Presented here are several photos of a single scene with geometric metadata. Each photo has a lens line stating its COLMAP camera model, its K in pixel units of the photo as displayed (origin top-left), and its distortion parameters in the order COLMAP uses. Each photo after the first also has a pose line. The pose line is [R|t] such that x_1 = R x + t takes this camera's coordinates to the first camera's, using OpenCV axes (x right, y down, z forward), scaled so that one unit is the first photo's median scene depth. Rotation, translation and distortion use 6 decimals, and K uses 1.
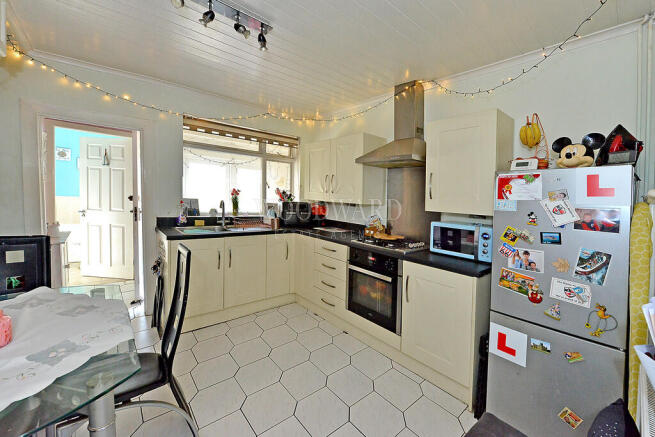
lens RADIAL K [[262.7, 0, 337.3], [0, 262.7, 217.4], [0, 0, 1]] dist [0.000732, 0.000260]
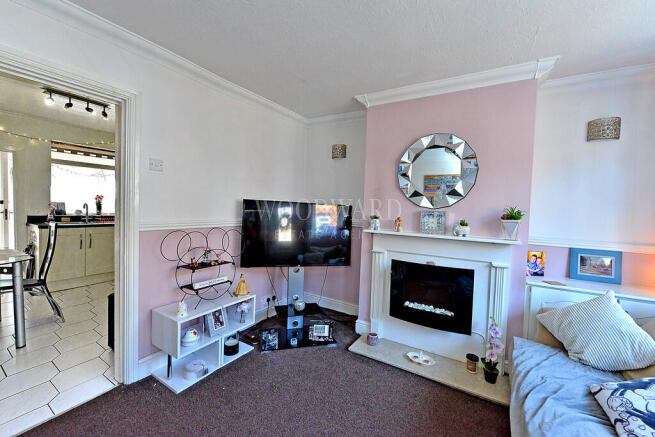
lens RADIAL K [[264.8, 0, 327.5], [0, 264.8, 218.5], [0, 0, 1]] dist [-0.016253, 0.000066]
pose [[0.957630, -0.022172, 0.287147, 0.378480], [0.031877, 0.999066, -0.029165, 0.095378], [-0.286232, 0.037082, 0.957443, -0.664730]]
